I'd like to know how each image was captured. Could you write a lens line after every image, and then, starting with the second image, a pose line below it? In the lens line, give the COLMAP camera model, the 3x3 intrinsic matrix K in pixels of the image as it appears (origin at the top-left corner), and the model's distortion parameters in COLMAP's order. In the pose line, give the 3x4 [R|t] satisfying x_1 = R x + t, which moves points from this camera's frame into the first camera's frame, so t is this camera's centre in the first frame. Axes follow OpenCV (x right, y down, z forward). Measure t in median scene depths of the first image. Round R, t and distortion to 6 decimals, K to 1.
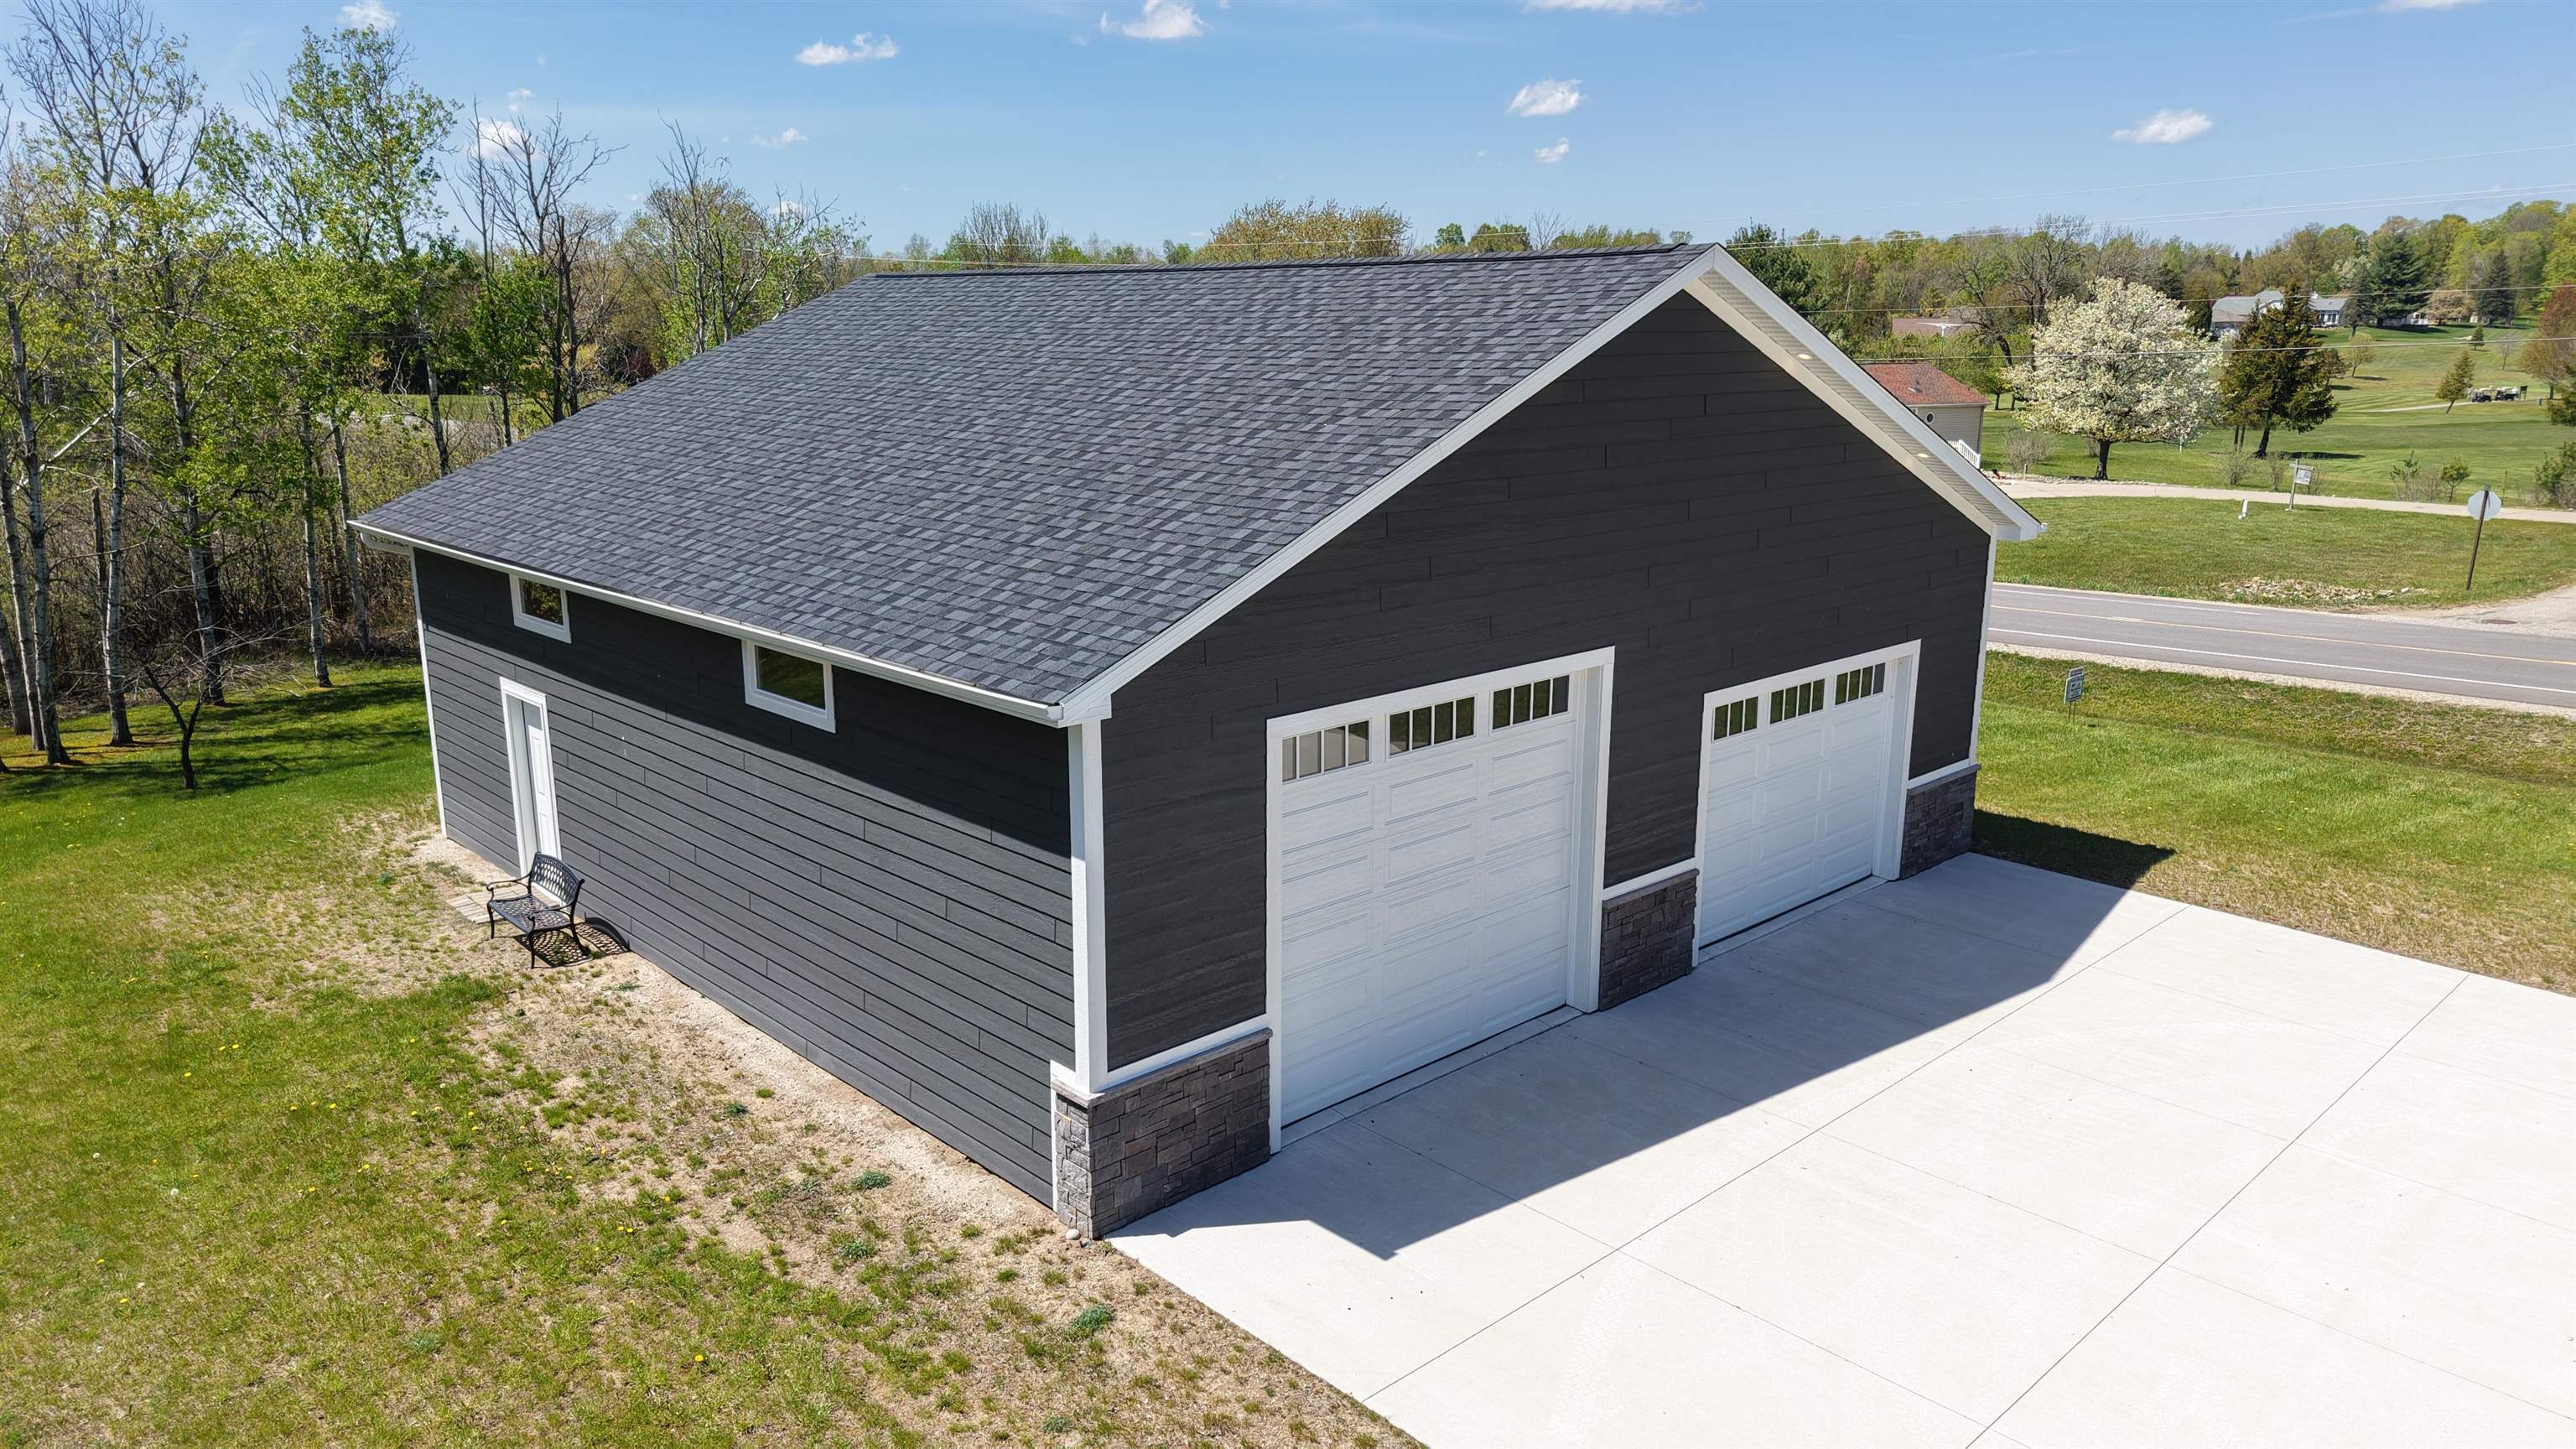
lens RADIAL K [[1715.7, 0, 1288.0], [0, 1715.7, 724.5], [0, 0, 1]] dist [0.036185, -0.051744]
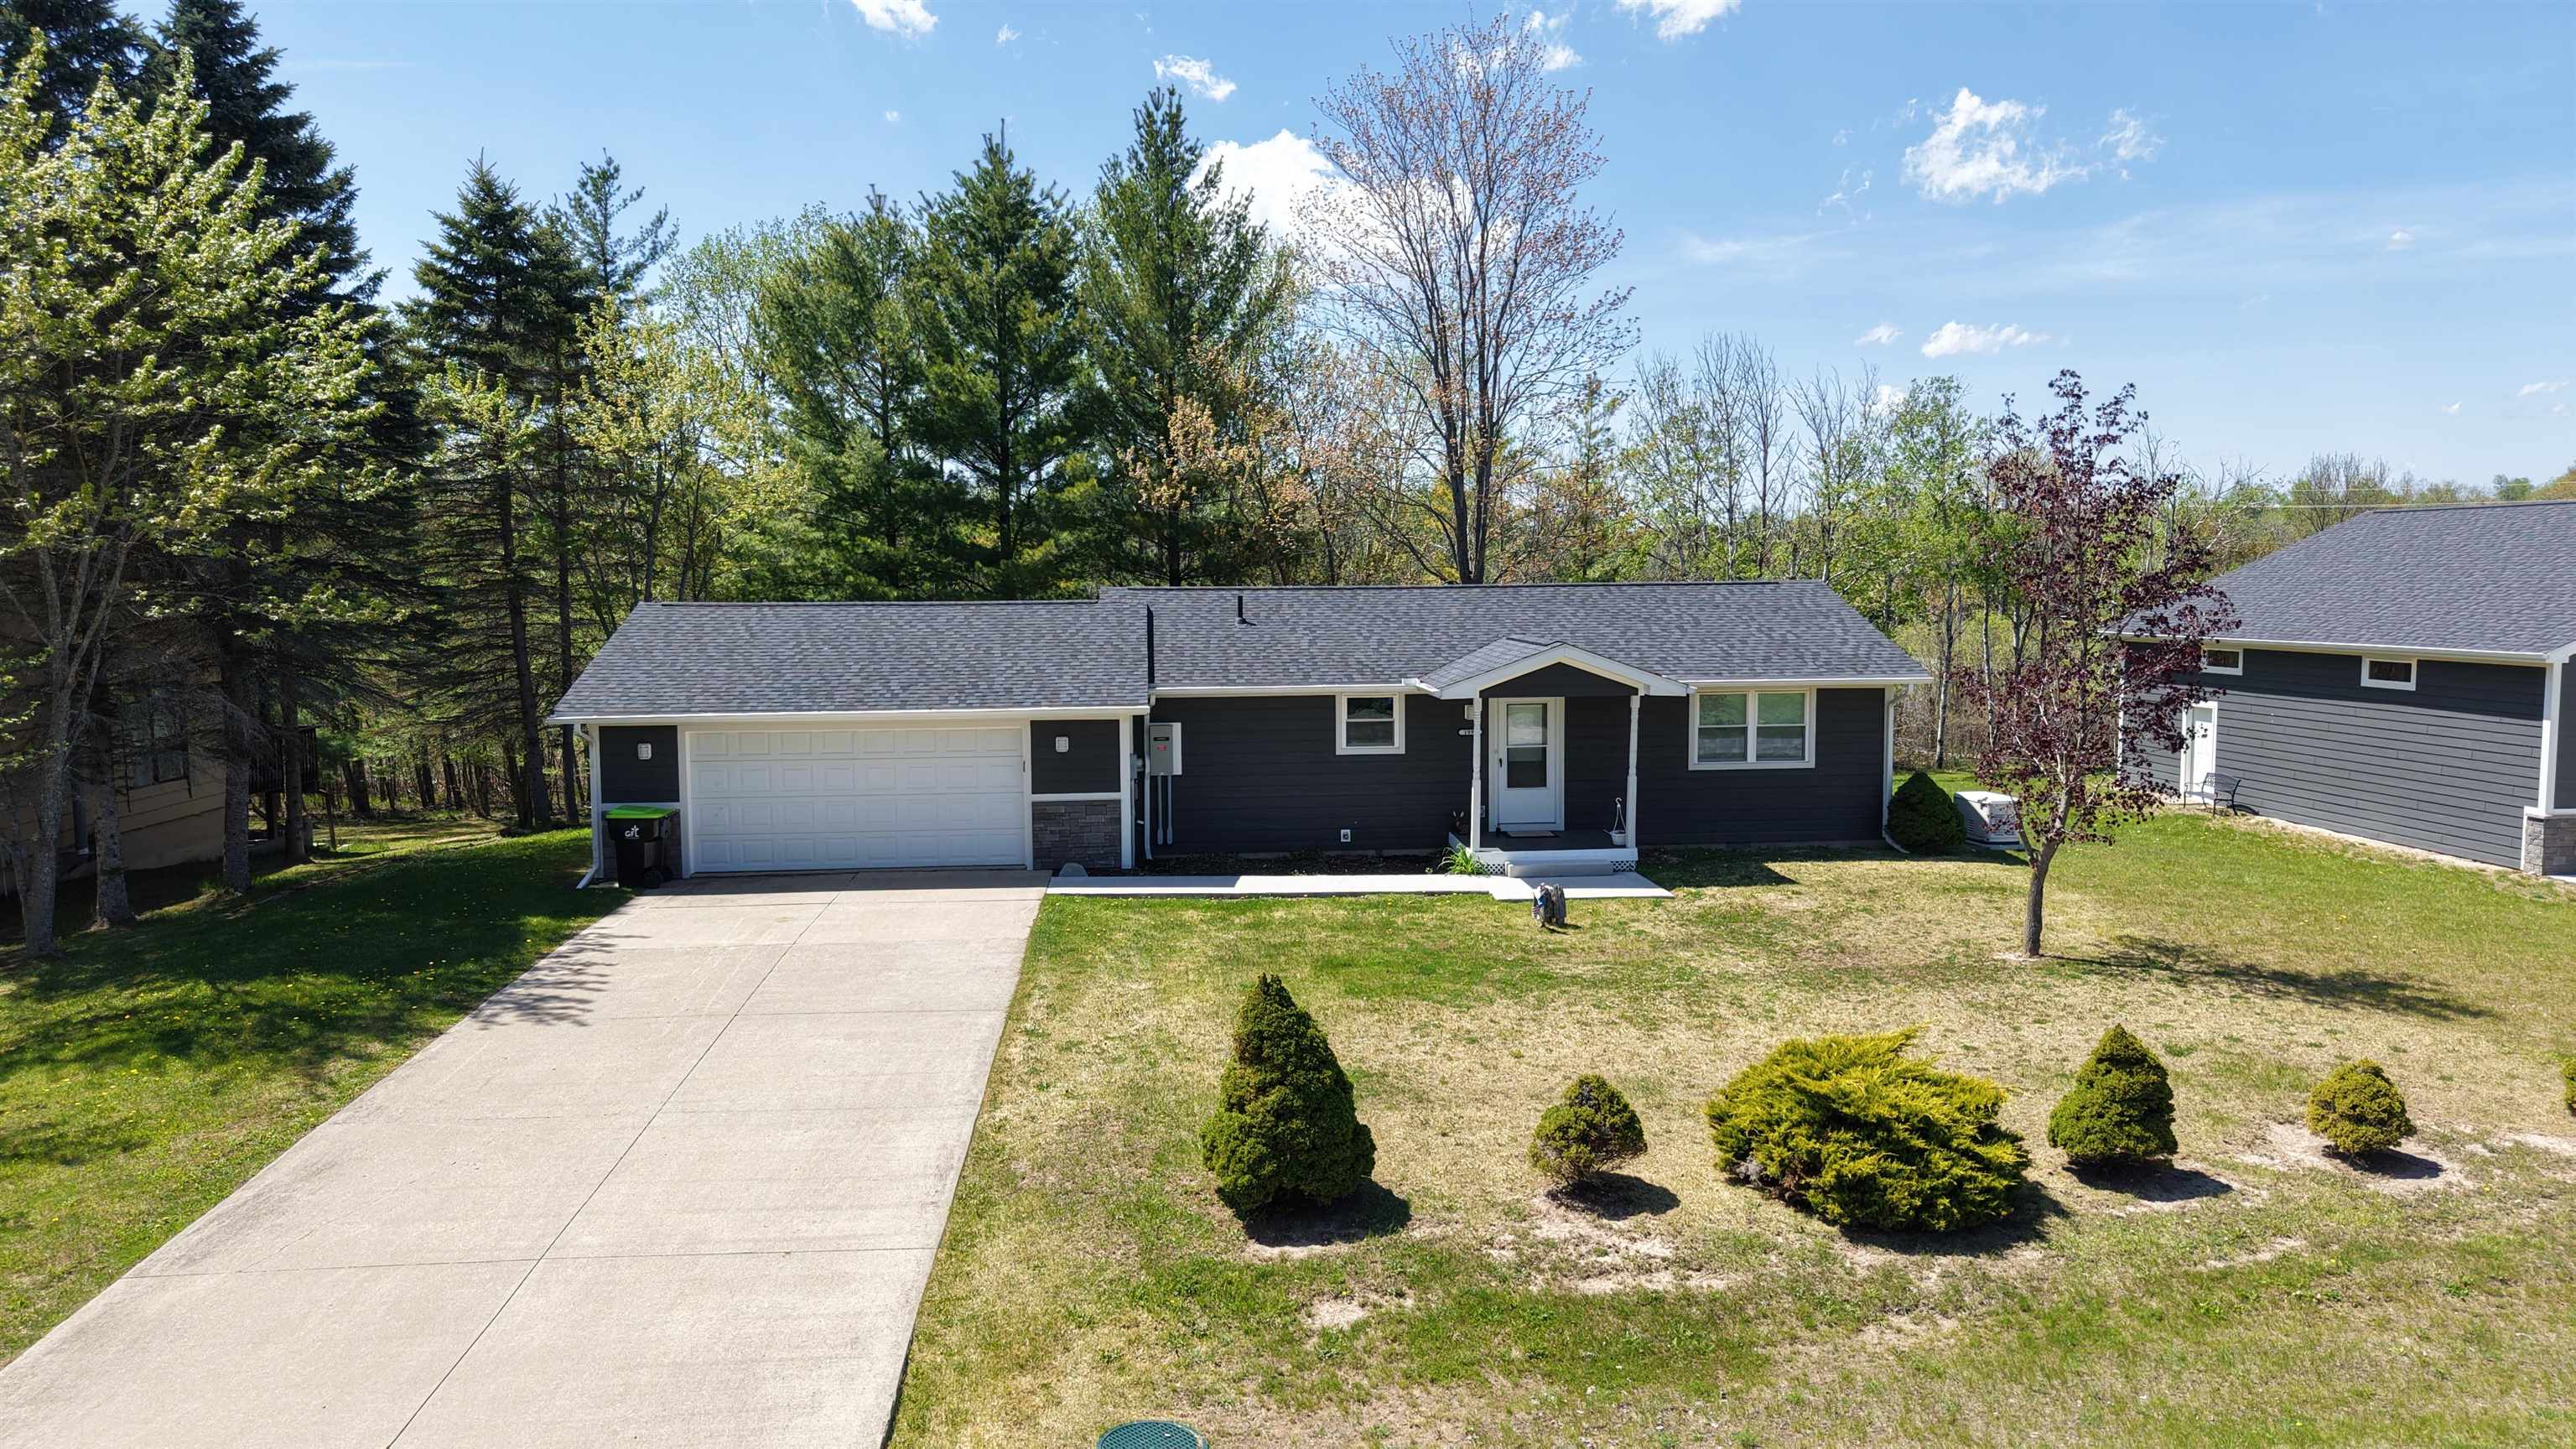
lens RADIAL K [[1715.7, 0, 1288.0], [0, 1715.7, 724.5], [0, 0, 1]] dist [0.036185, -0.051744]
pose [[0.779616, 0.044624, -0.624666, 0.019062], [-0.133721, 0.986316, -0.096432, 0.498570], [0.611815, 0.158711, 0.774915, -1.844230]]
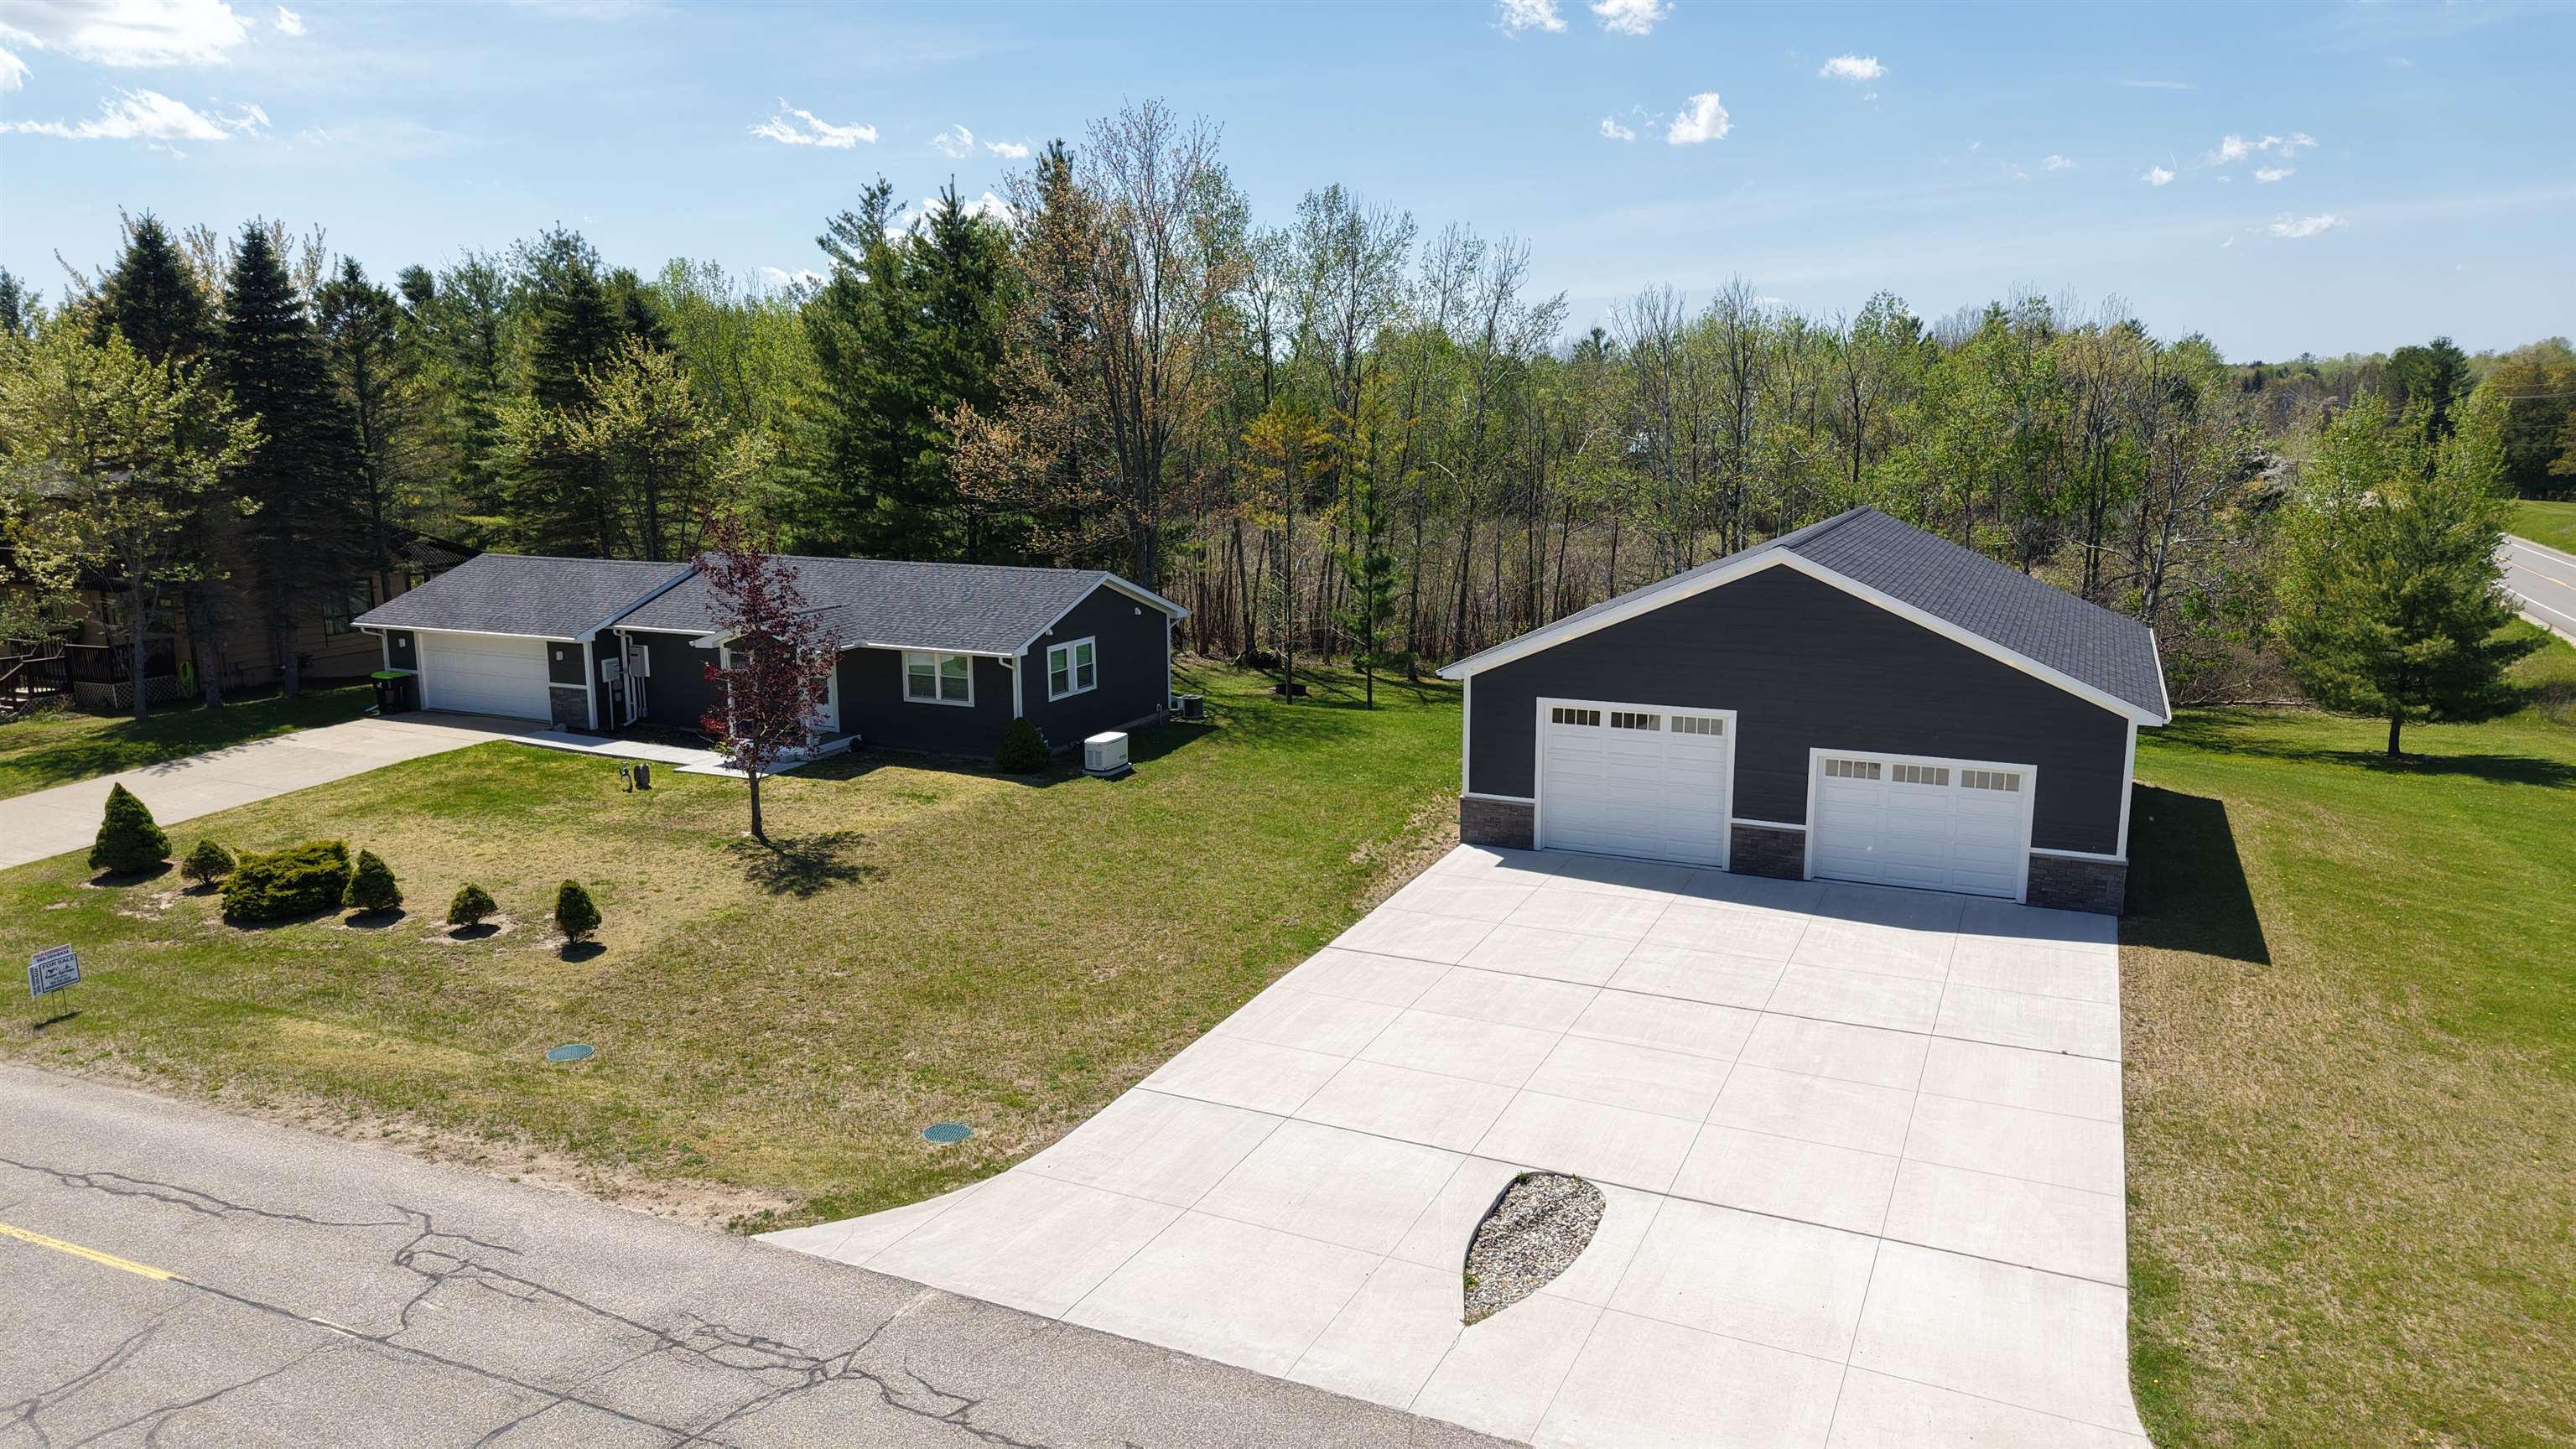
lens RADIAL K [[1701.7, 0, 1288.0], [0, 1701.7, 724.5], [0, 0, 1]] dist [0.090731, -0.132370]
pose [[0.369785, 0.170937, -0.913258, 2.304344], [-0.210371, 0.972807, 0.096902, -0.137284], [0.904988, 0.156290, 0.395690, -0.515008]]
